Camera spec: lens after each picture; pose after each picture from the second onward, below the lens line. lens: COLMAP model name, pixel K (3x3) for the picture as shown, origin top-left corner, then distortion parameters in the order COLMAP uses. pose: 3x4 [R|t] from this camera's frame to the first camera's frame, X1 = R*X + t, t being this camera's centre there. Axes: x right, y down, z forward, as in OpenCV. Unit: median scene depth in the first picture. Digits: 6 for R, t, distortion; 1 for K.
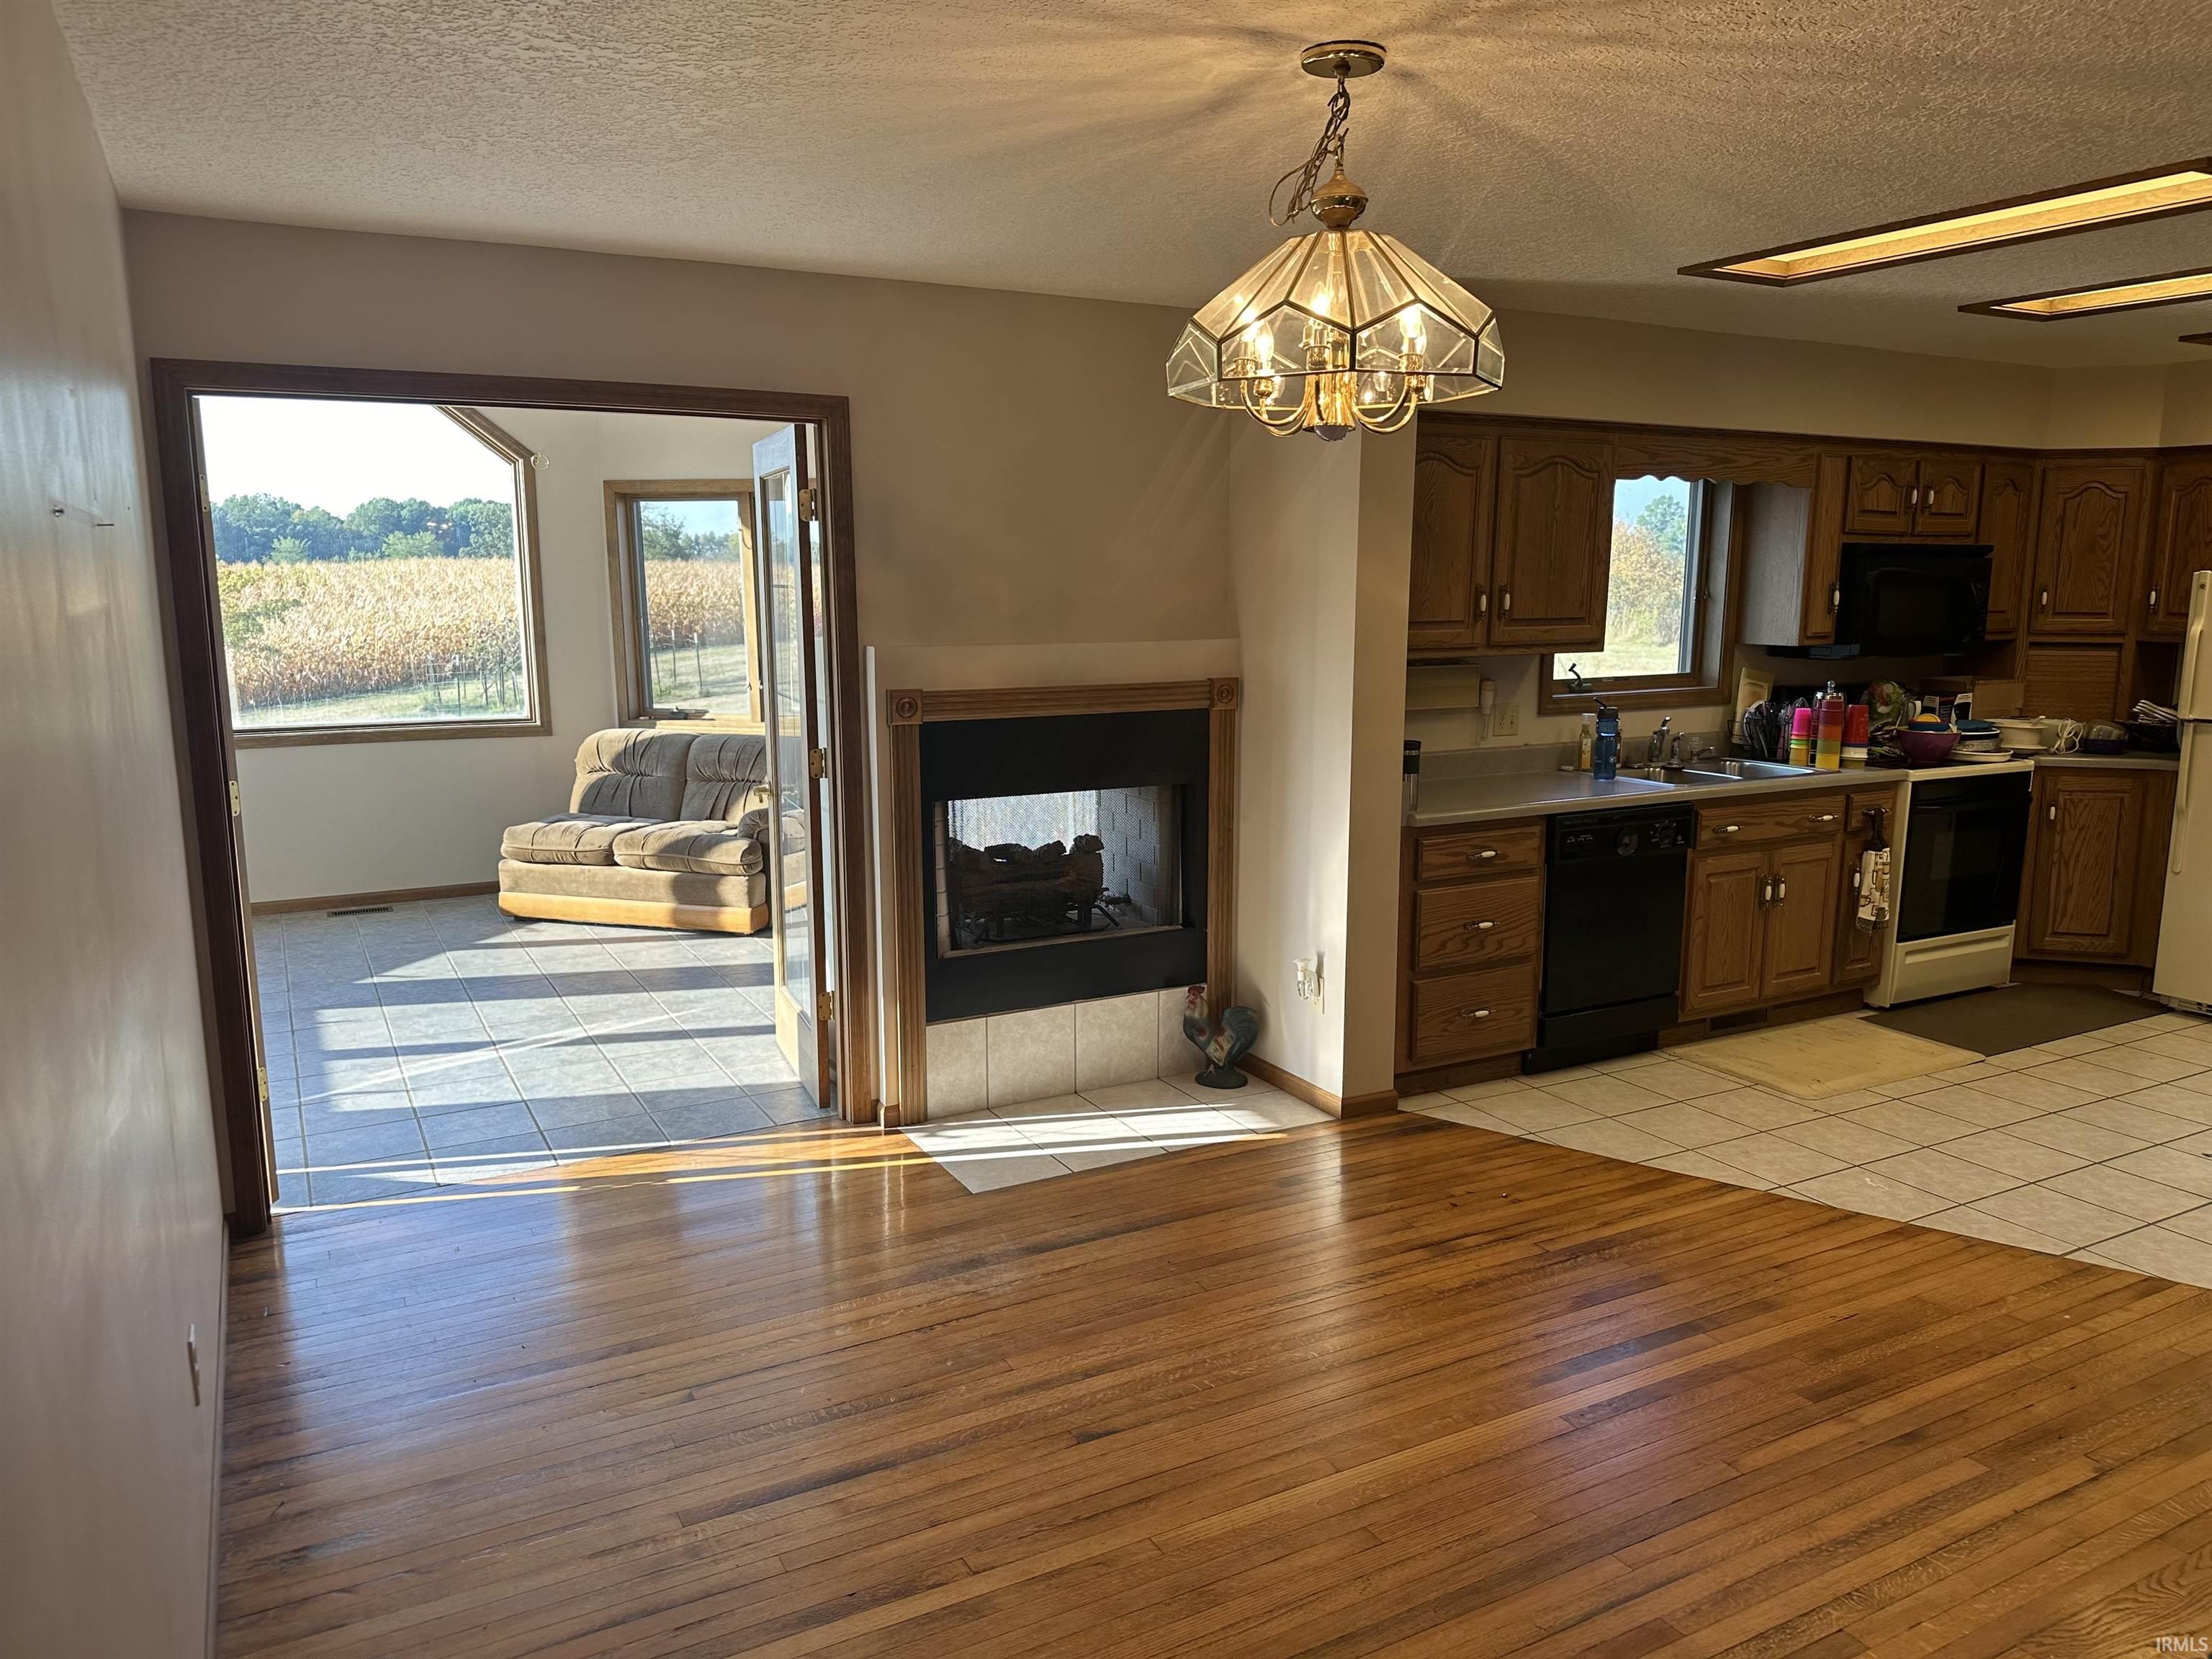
lens RADIAL K [[1541.1, 0, 1107.4], [0, 1541.1, 840.5], [0, 0, 1]] dist [0.034377, -0.050157]
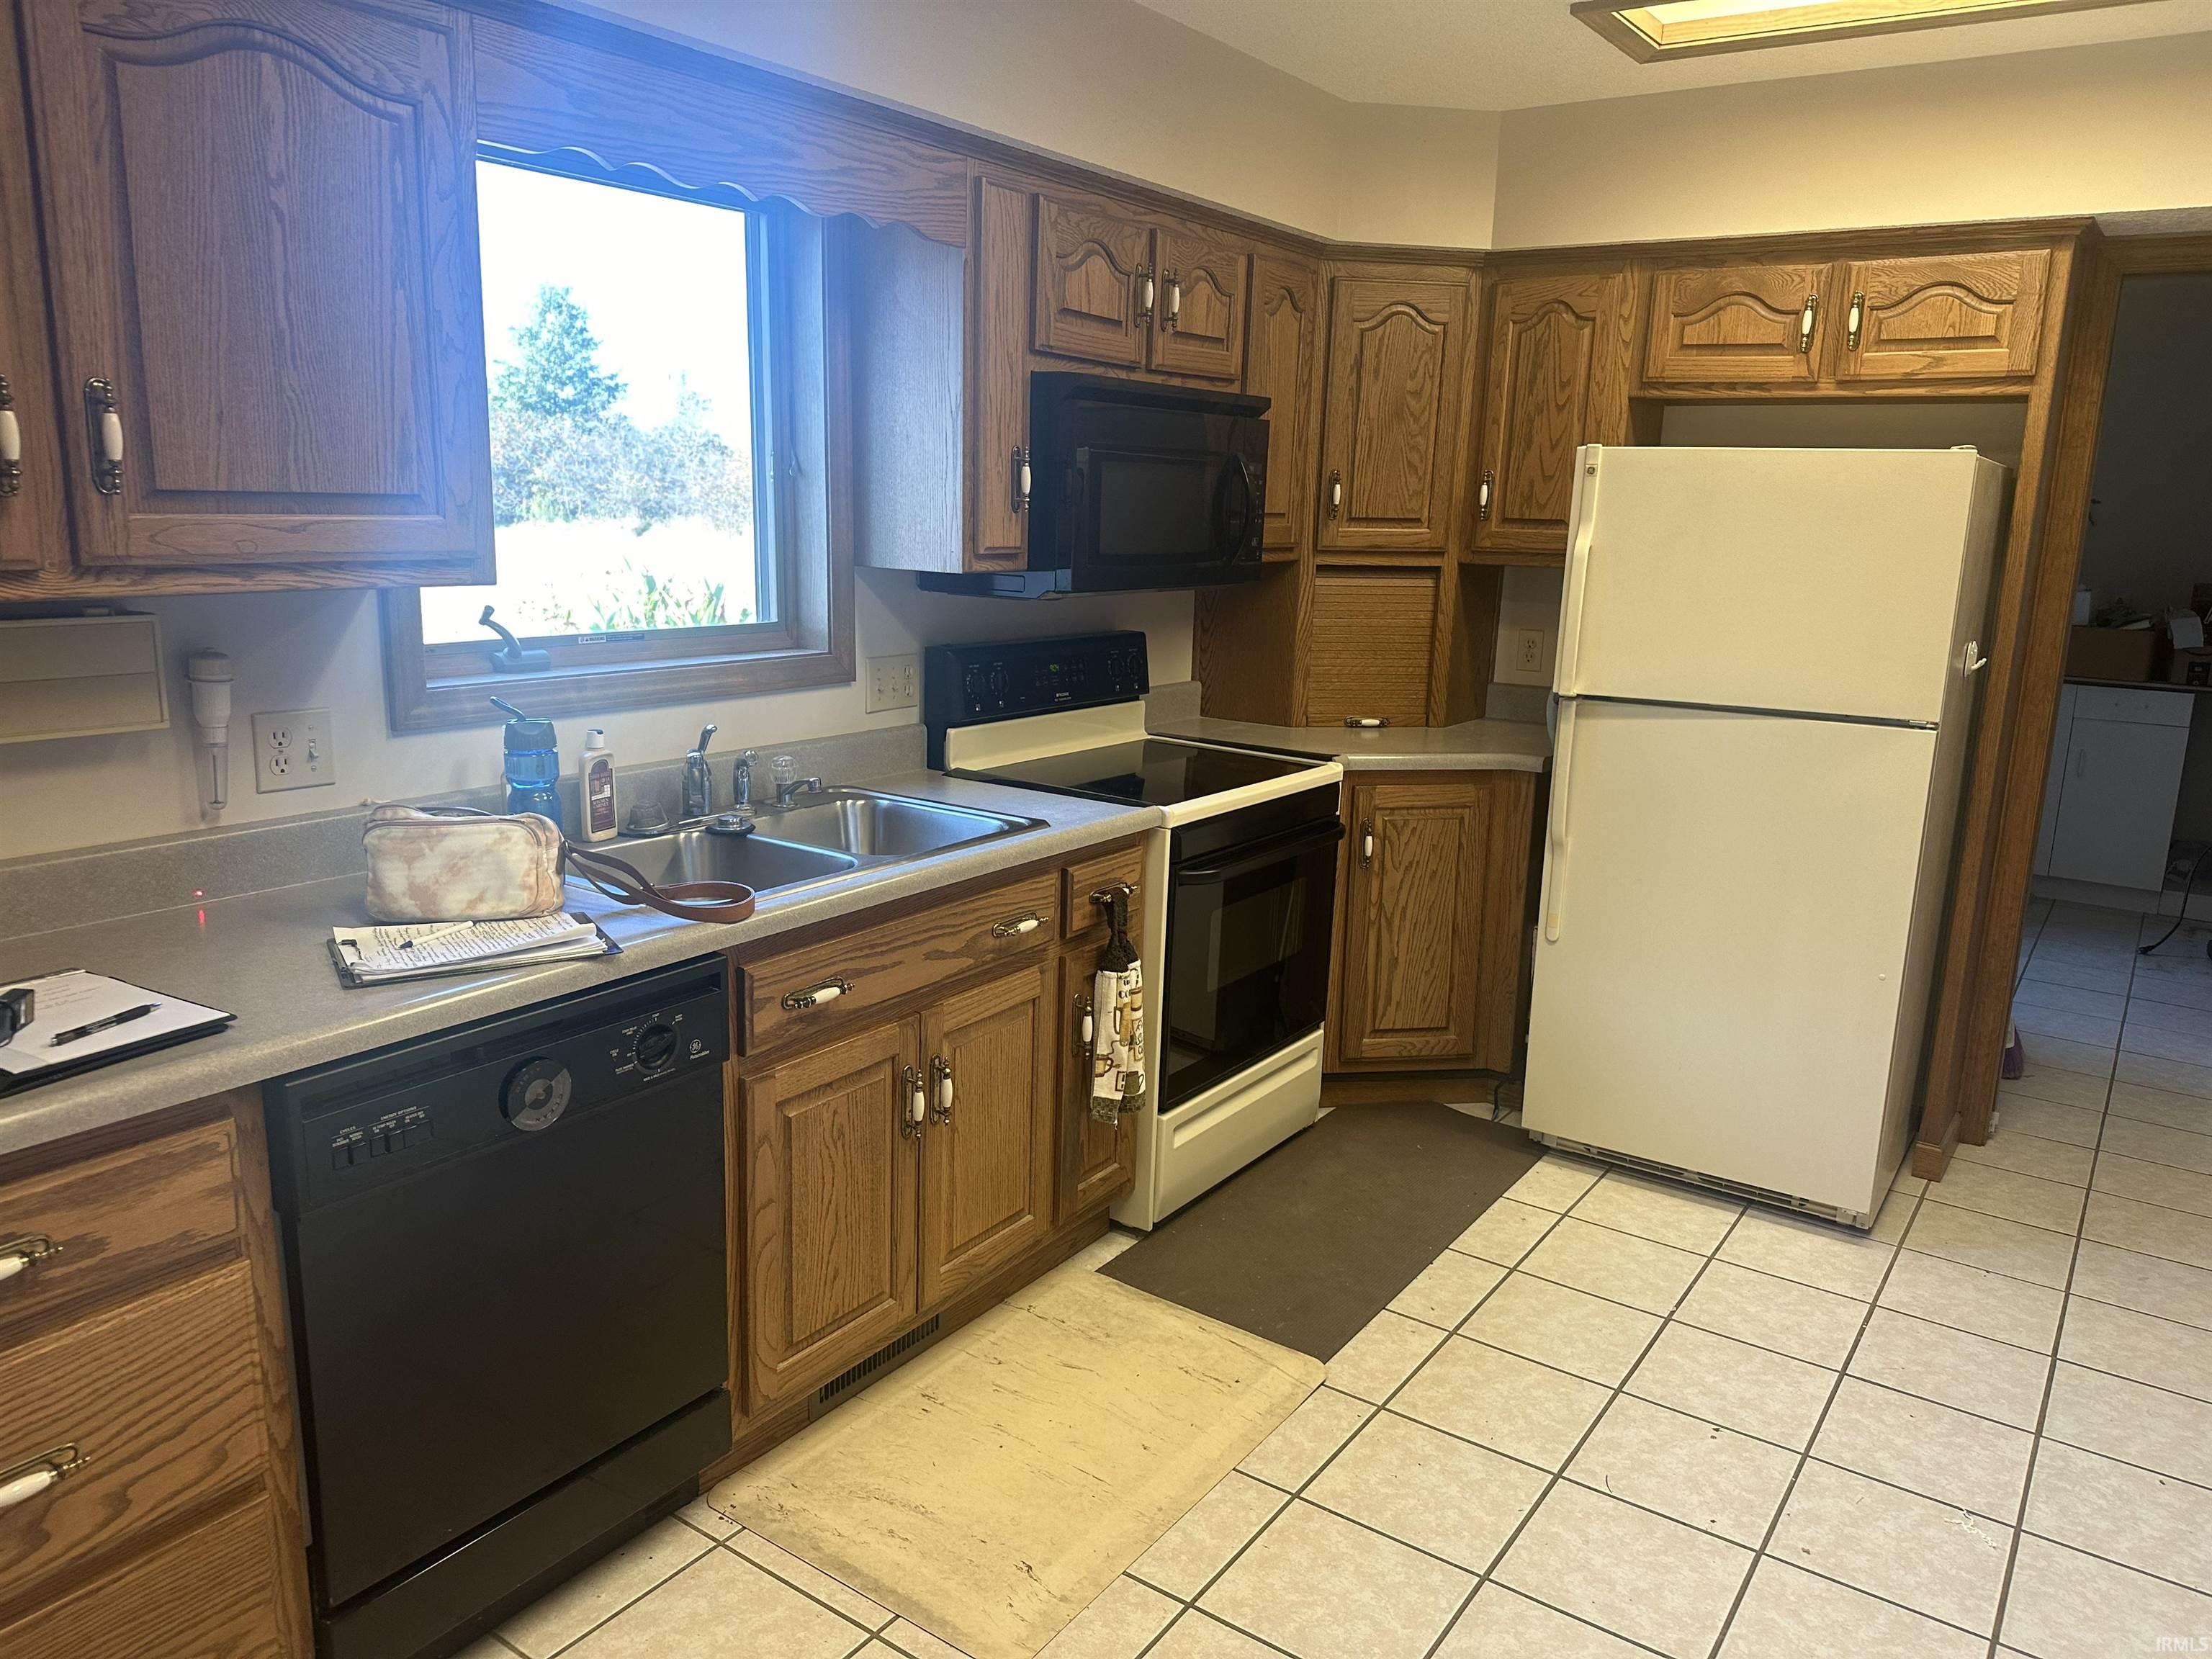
lens RADIAL K [[1545.7, 0, 1106.0], [0, 1545.7, 829.5], [0, 0, 1]] dist [0.122537, -0.215331]
pose [[0.895304, -0.070427, 0.439854, 0.259389], [0.047691, 0.996902, 0.062546, -0.071661], [-0.442896, -0.035020, 0.895889, 0.522117]]
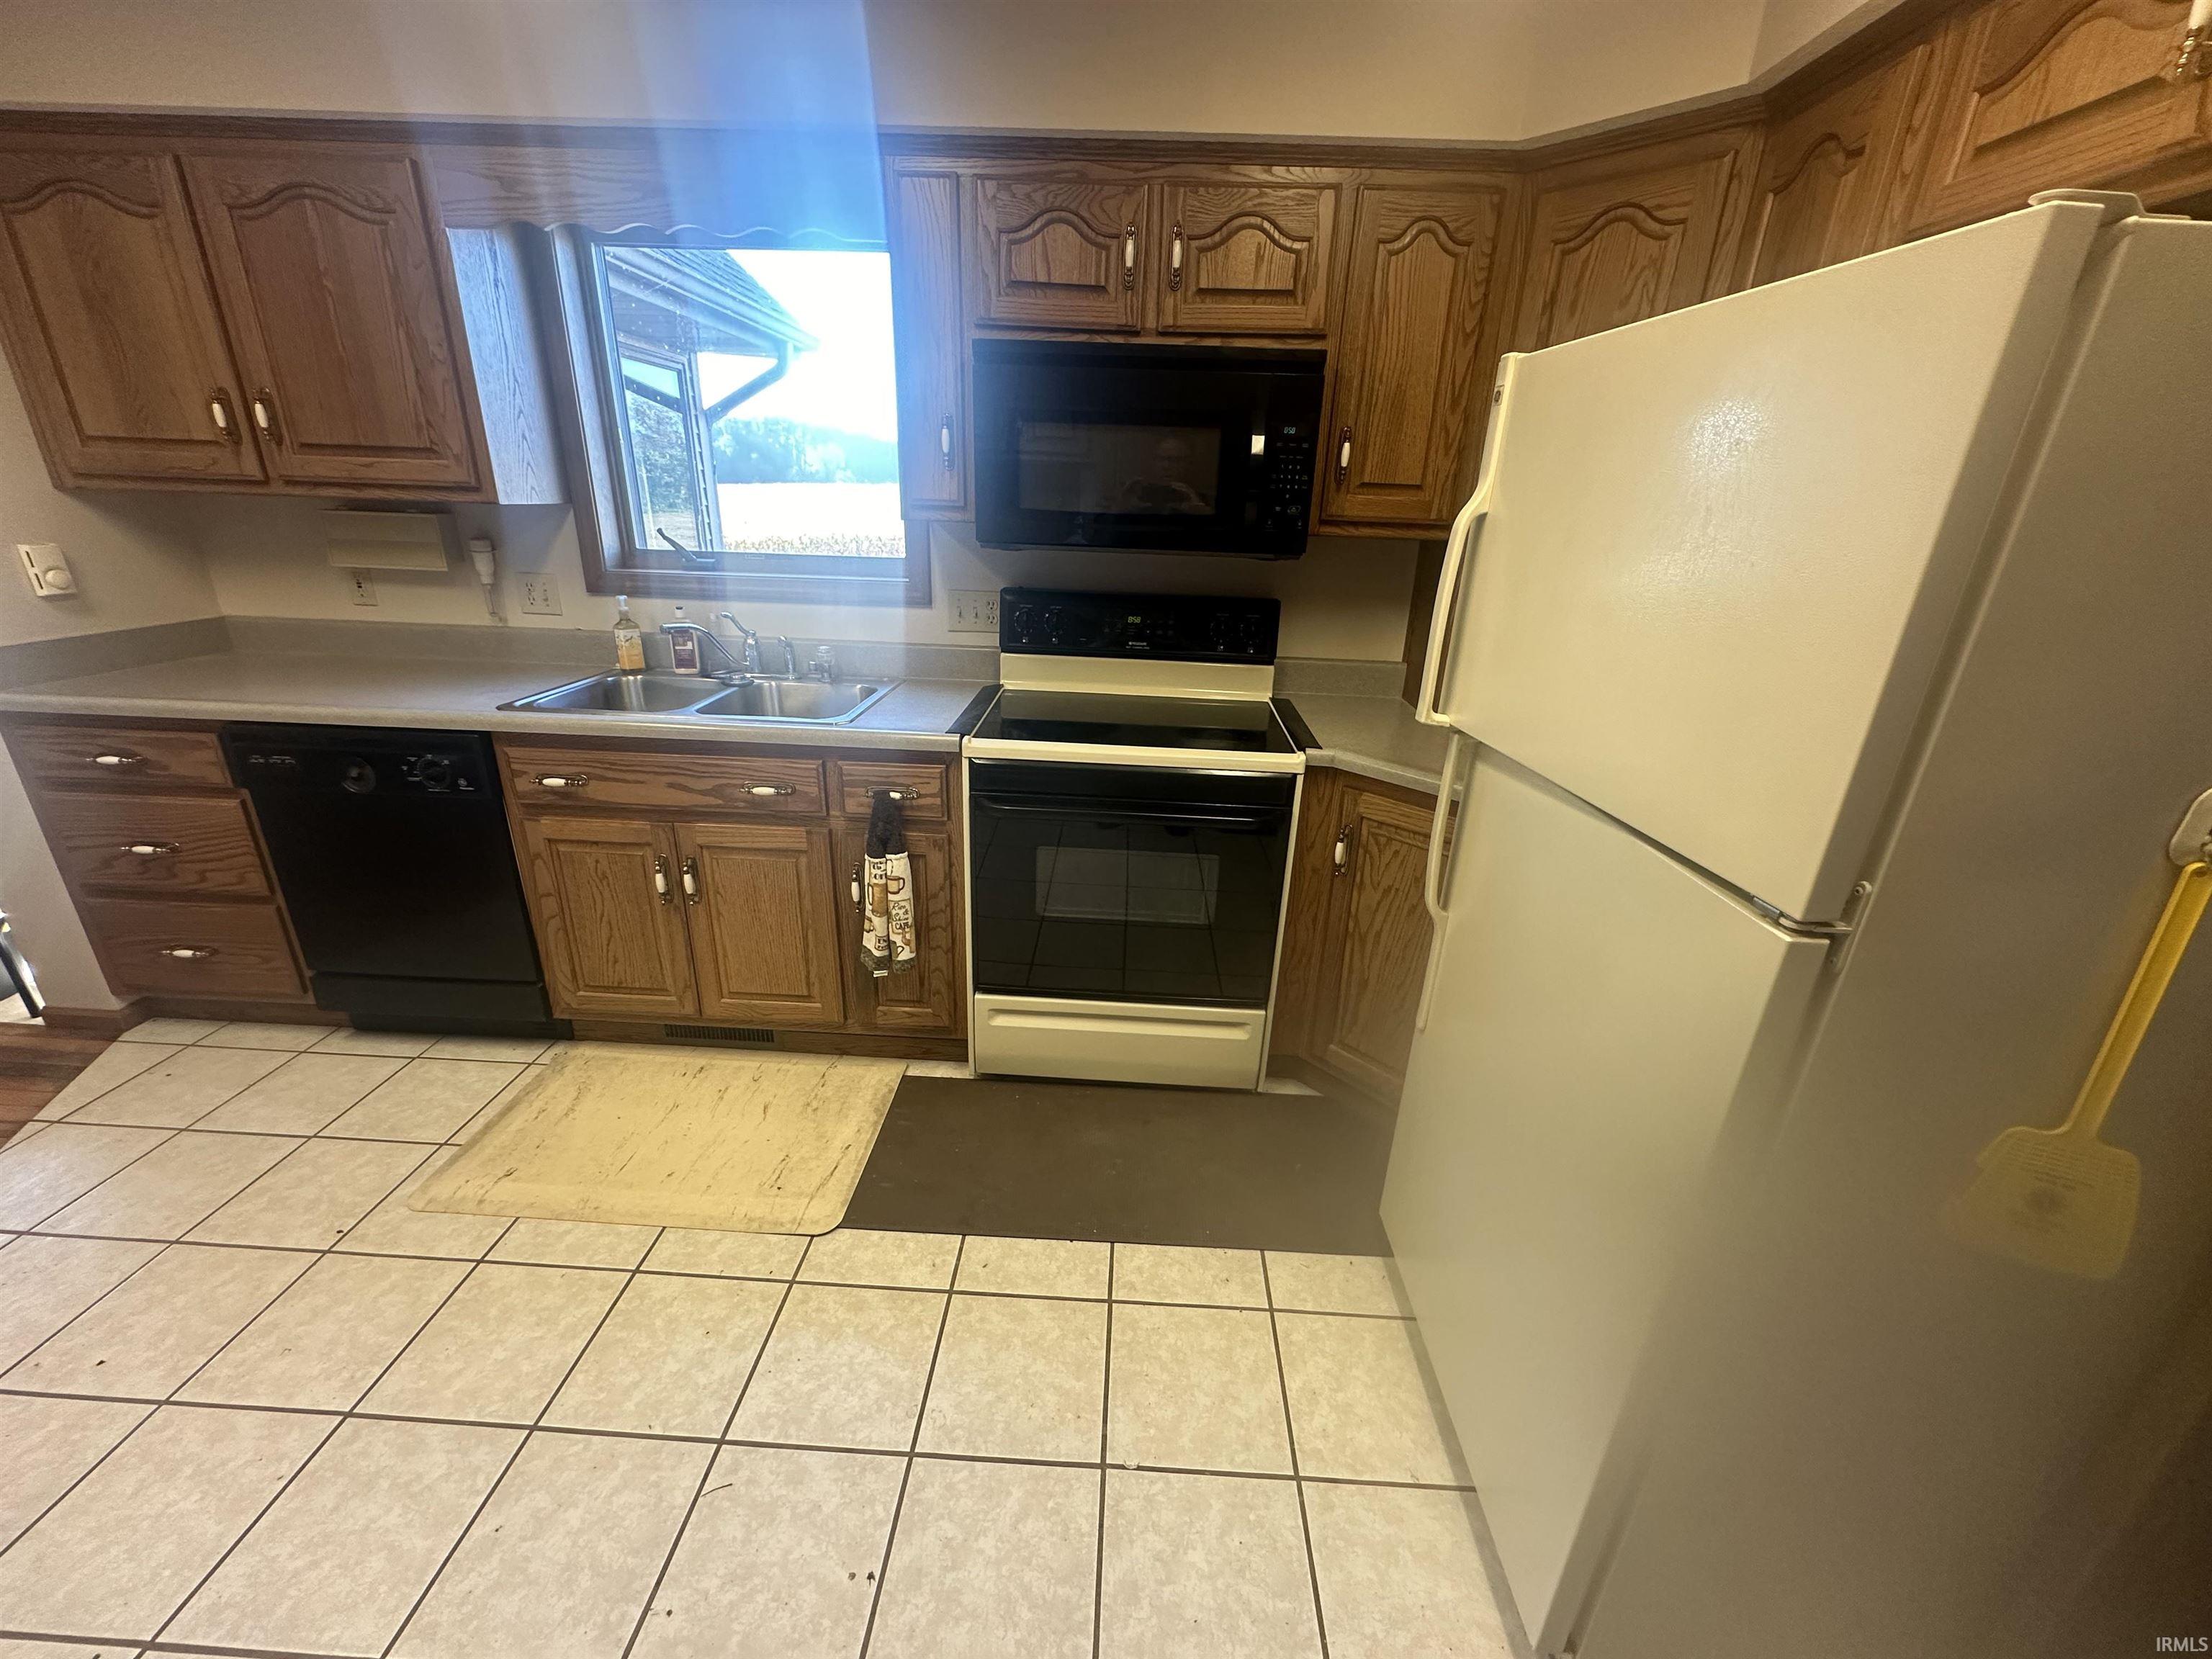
lens RADIAL K [[886.2, 0, 1106.0], [0, 886.2, 829.5], [0, 0, 1]] dist [-0.002486, -0.000141]
pose [[0.858423, 0.208252, -0.468765, 0.725071], [-0.118448, 0.969655, 0.213869, -0.090619], [0.499079, -0.128065, 0.857041, 0.715667]]
